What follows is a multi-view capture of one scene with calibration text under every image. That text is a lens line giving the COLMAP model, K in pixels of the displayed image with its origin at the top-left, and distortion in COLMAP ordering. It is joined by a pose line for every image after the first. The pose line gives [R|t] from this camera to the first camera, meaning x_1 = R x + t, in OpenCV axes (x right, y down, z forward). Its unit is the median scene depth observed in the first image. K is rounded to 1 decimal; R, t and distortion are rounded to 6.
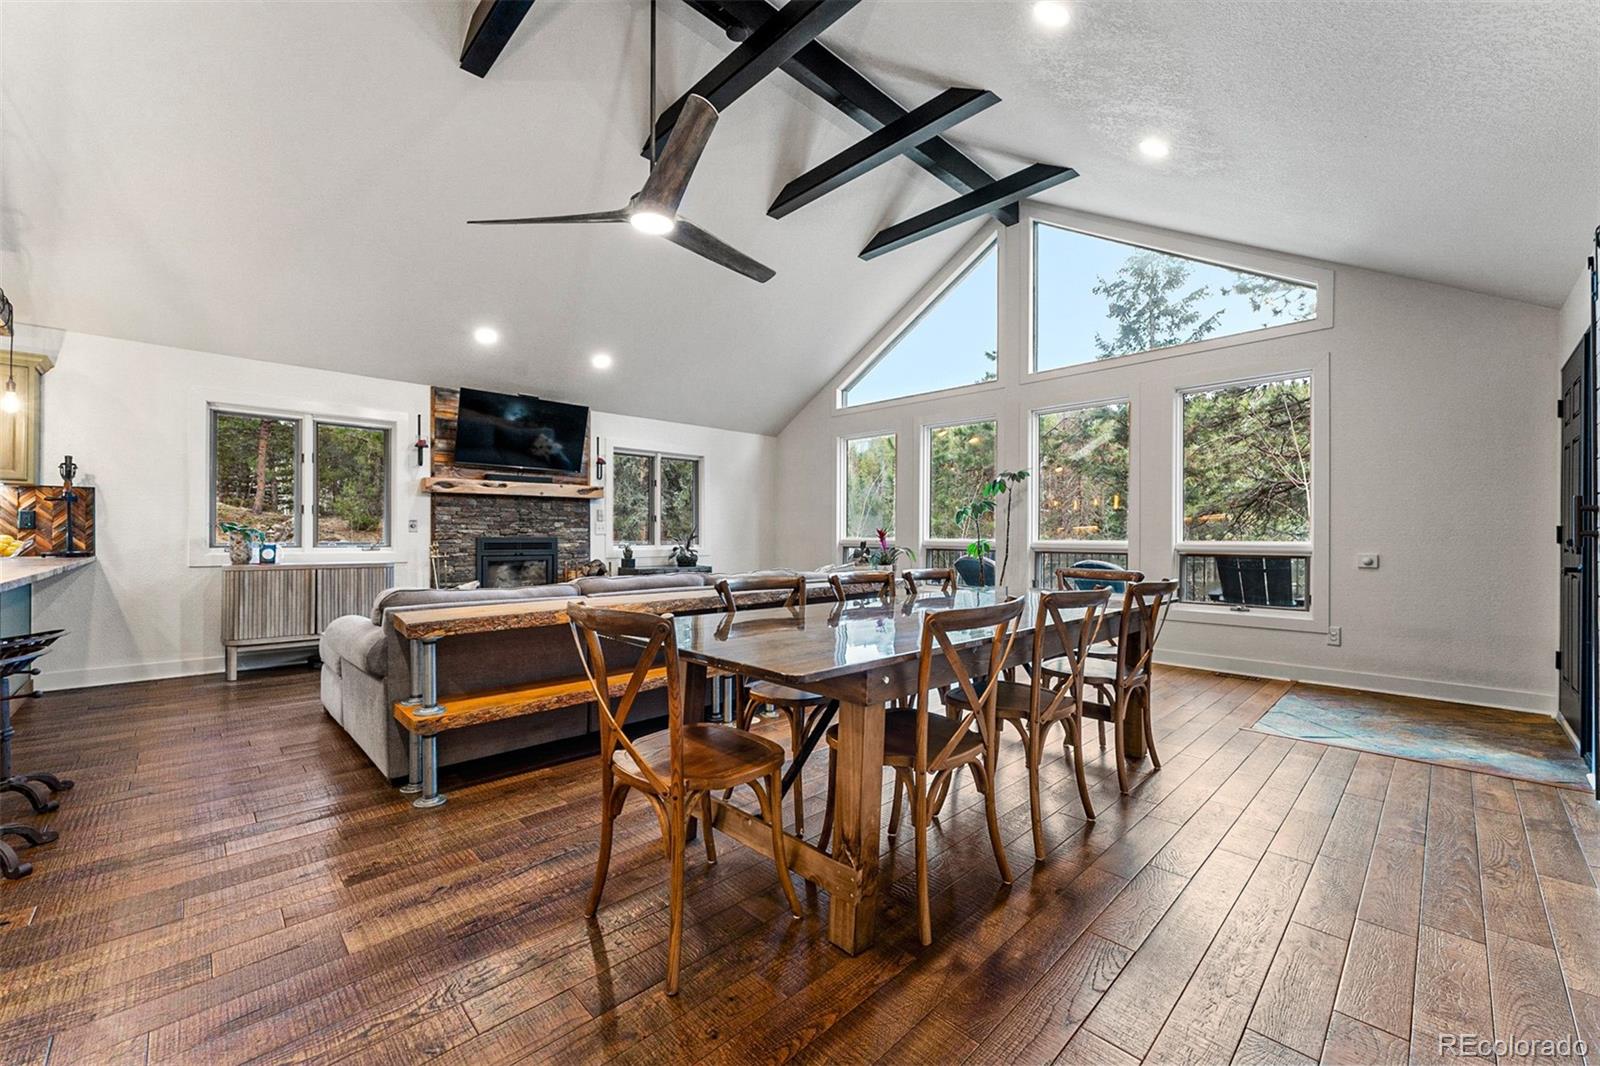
lens RADIAL K [[635.9, 0, 805.6], [0, 635.9, 536.6], [0, 0, 1]] dist [-0.000287, 0.000223]
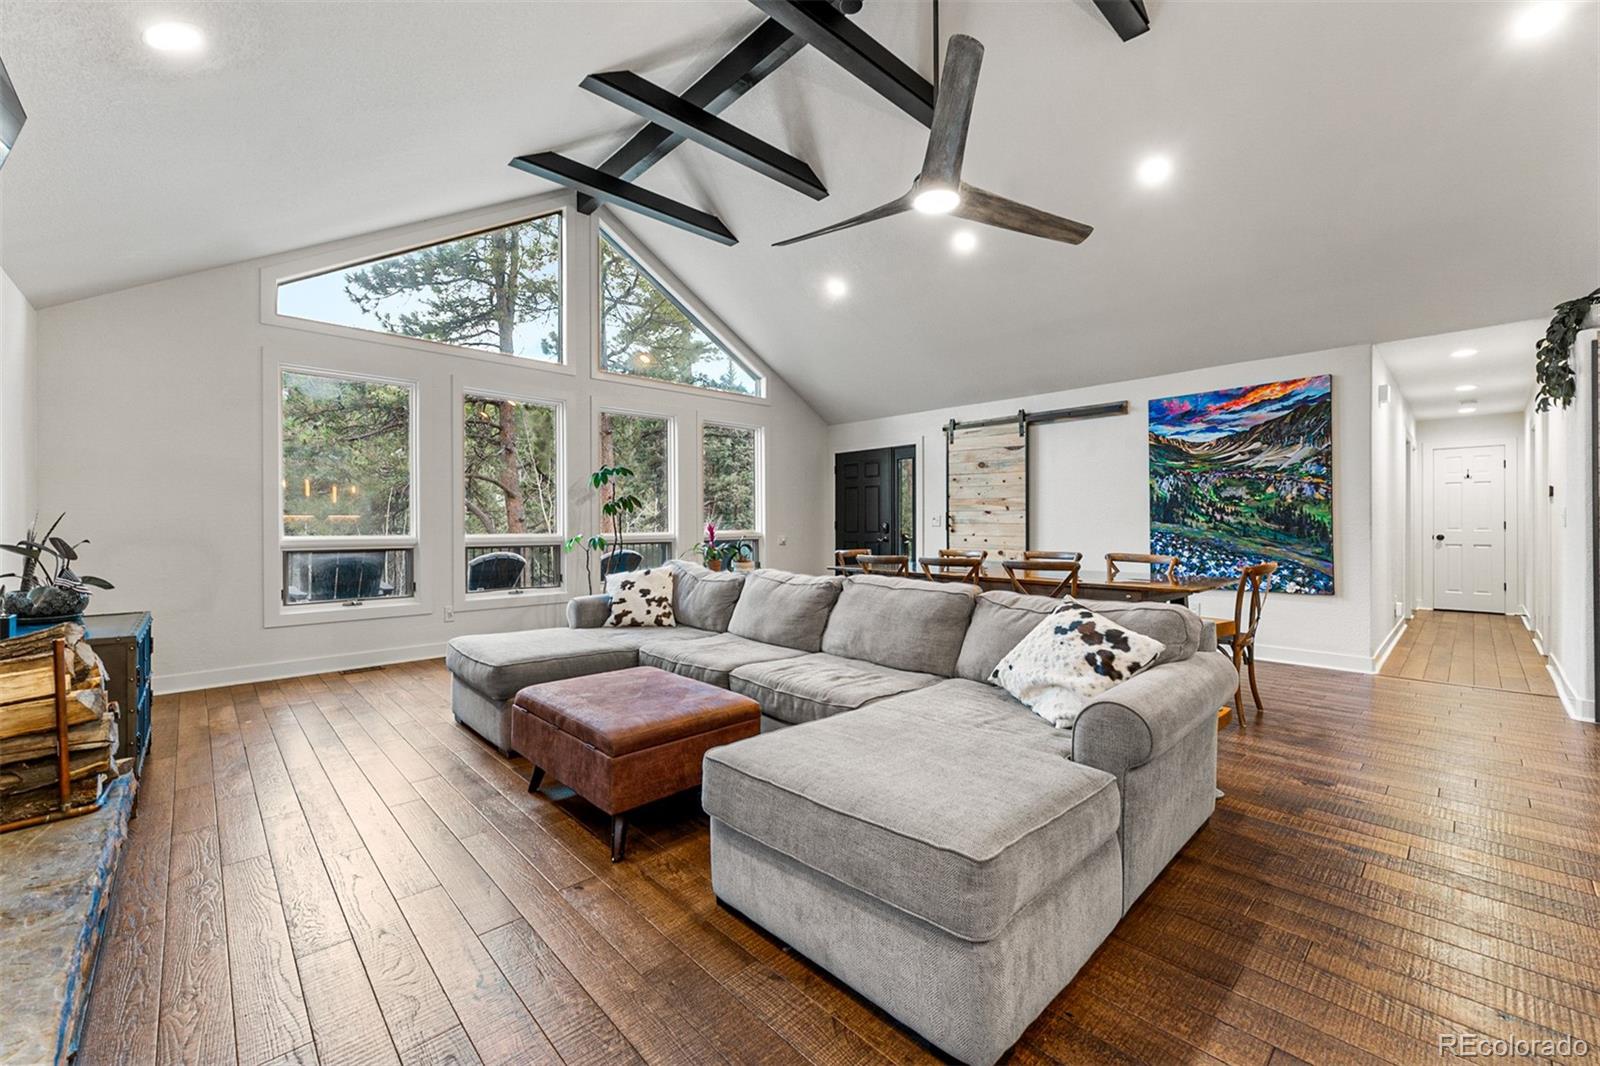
lens RADIAL K [[635.9, 0, 794.7], [0, 635.9, 526.5], [0, 0, 1]] dist [-0.000287, 0.000223]
pose [[0.025895, -0.007384, 0.999637, -0.665446], [0.002821, 0.999969, 0.007314, -0.013734], [-0.999661, 0.002630, 0.025915, 0.665886]]
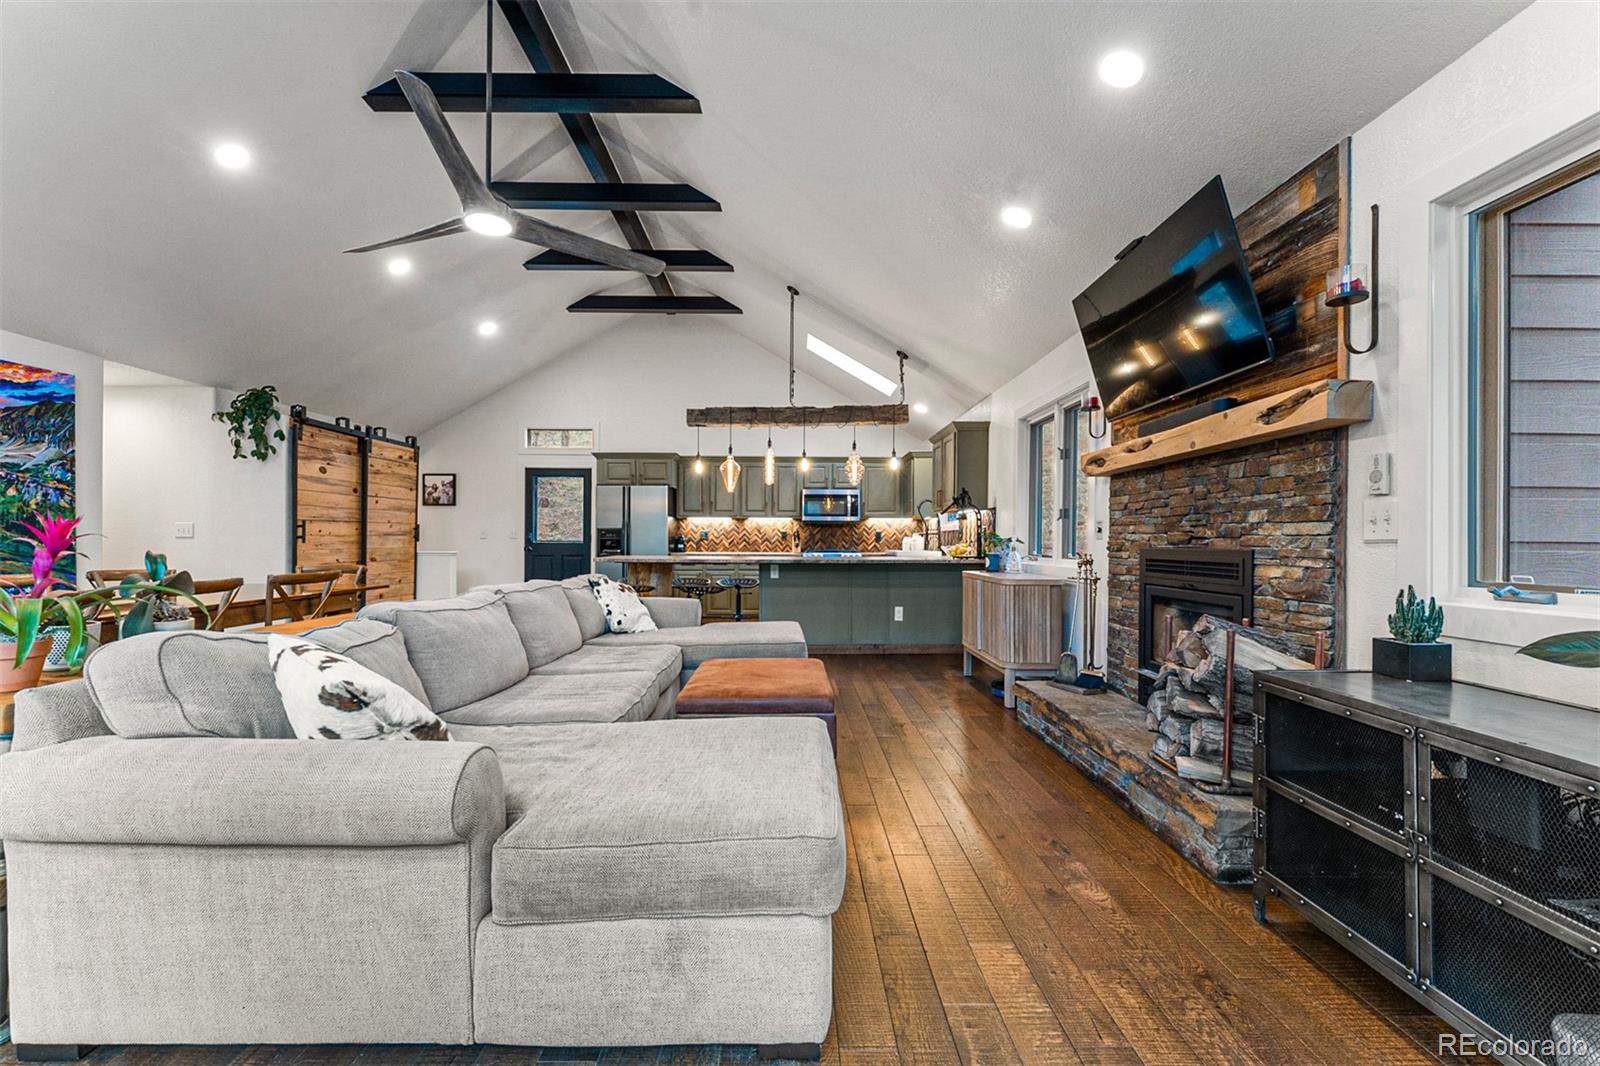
lens RADIAL K [[635.9, 0, 789.5], [0, 635.9, 533.7], [0, 0, 1]] dist [-0.000287, 0.000223]
pose [[-0.702716, -0.013159, -0.711348, 0.072947], [-0.003641, 0.999882, -0.014899, -0.001902], [0.711461, -0.007880, -0.702682, 1.134435]]
